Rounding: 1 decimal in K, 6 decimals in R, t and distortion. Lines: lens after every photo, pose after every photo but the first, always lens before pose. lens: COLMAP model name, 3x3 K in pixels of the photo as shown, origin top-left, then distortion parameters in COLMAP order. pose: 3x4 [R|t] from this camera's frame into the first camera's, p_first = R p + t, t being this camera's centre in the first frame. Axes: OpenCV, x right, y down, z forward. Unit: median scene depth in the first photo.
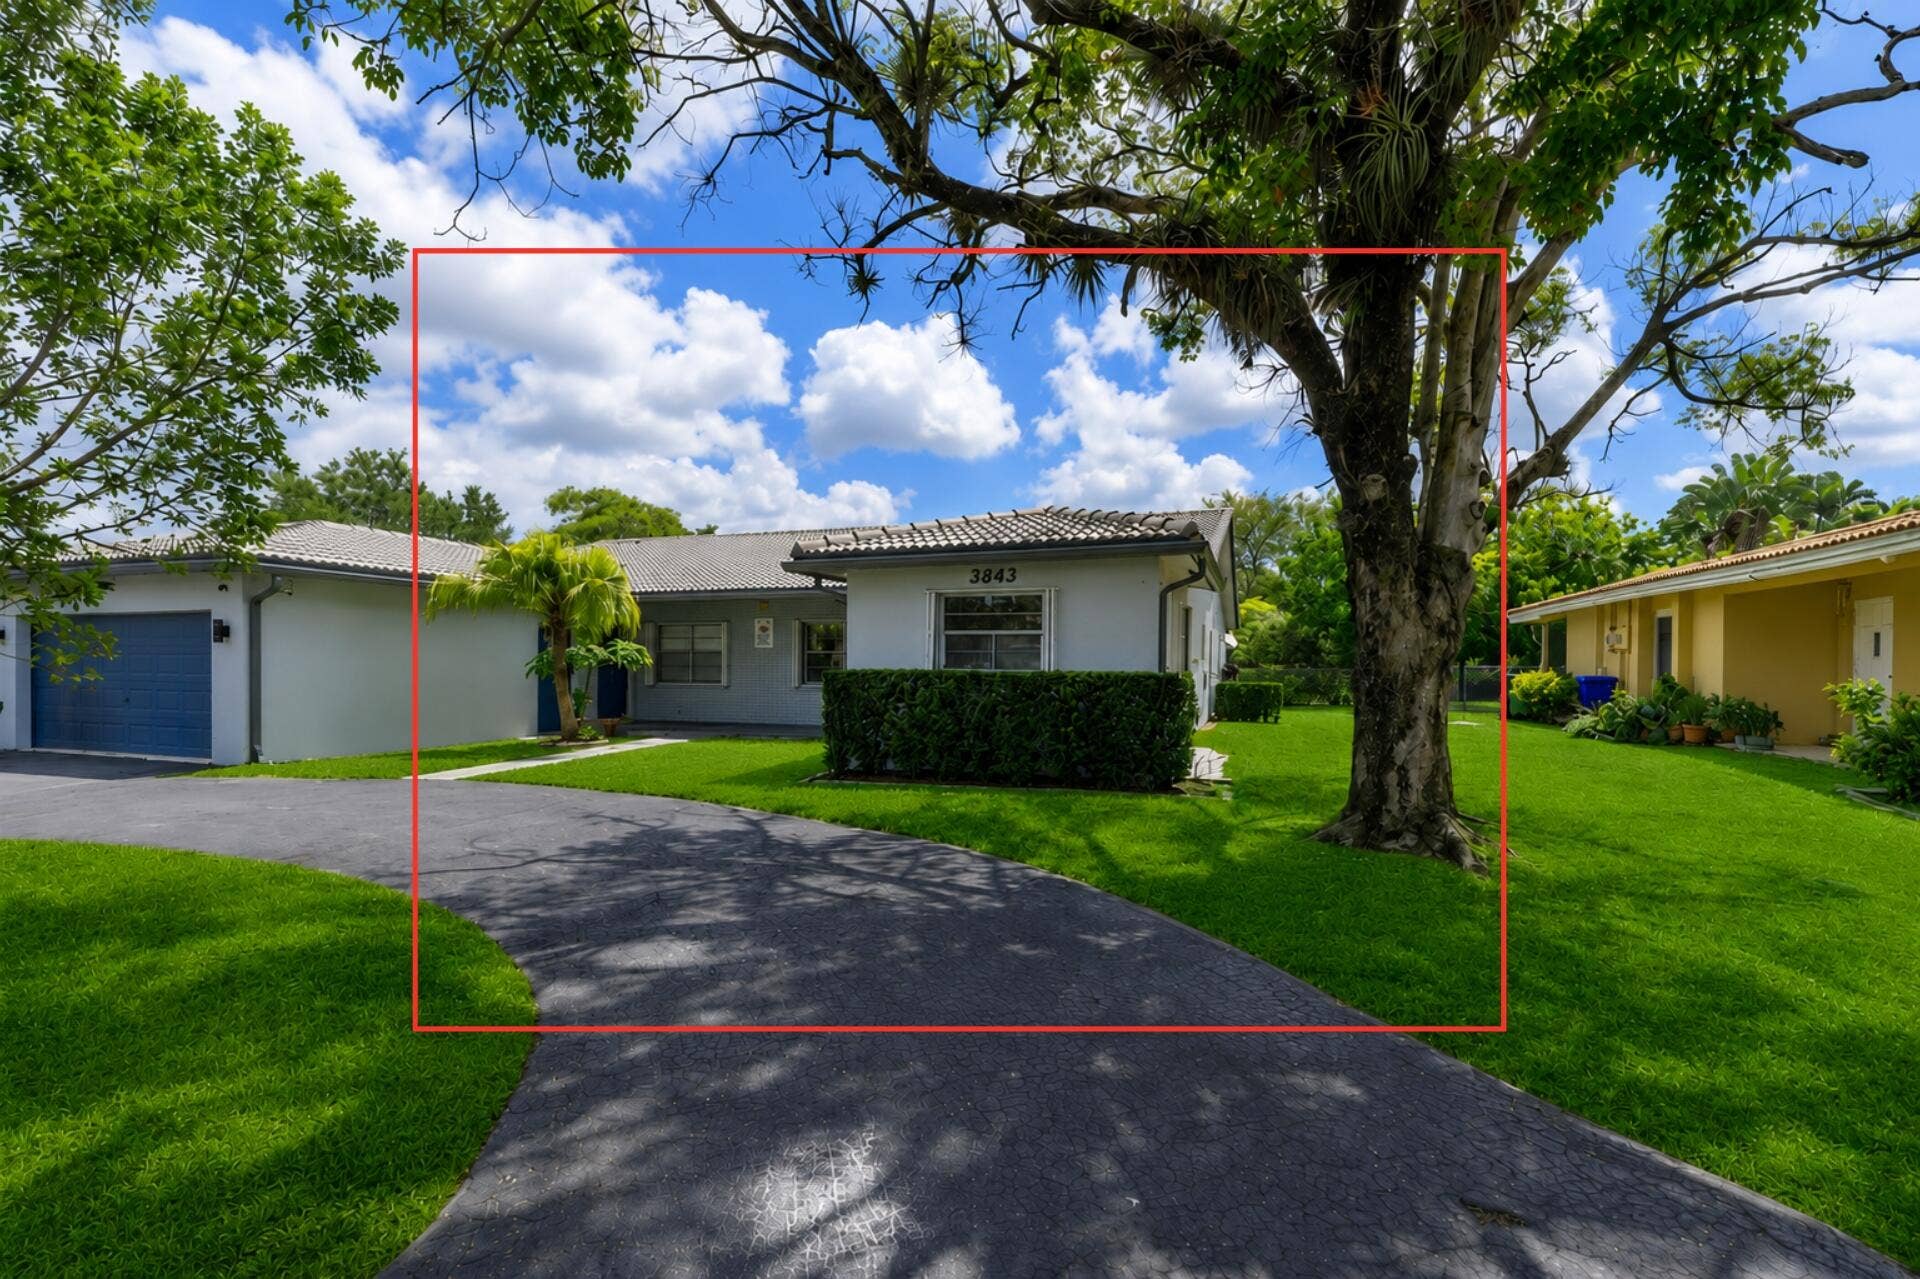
lens RADIAL K [[798.7, 0, 1063.8], [0, 798.7, 674.5], [0, 0, 1]] dist [-0.001675, 0.000014]
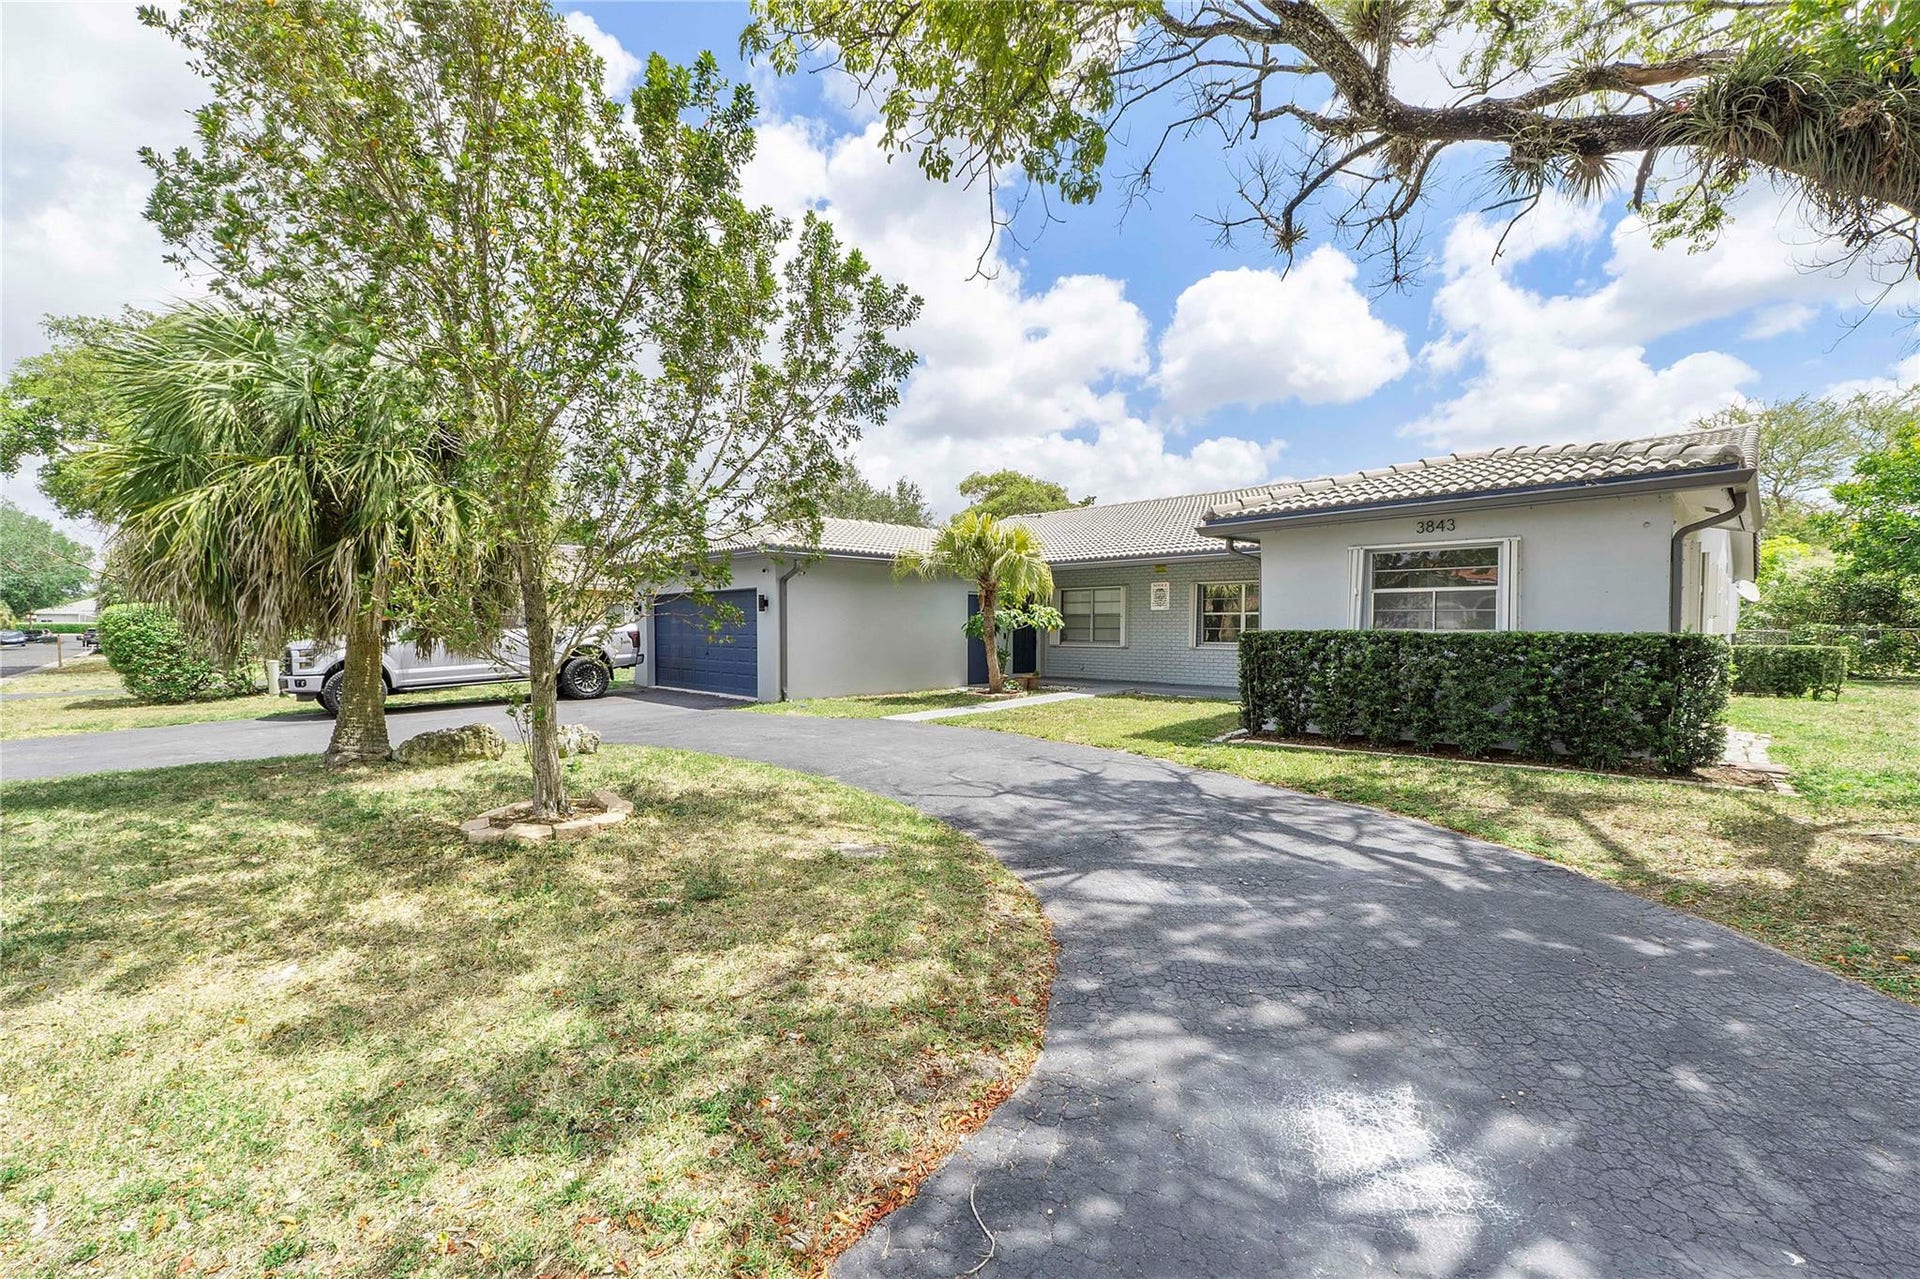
lens RADIAL K [[815.6, 0, 950.3], [0, 815.6, 639.0], [0, 0, 1]] dist [0.002529, 0.000337]
pose [[0.890822, 0.002009, -0.454348, -0.158013], [0.002113, 0.999961, 0.008565, -0.005010], [0.454347, -0.008590, 0.890783, -0.091684]]
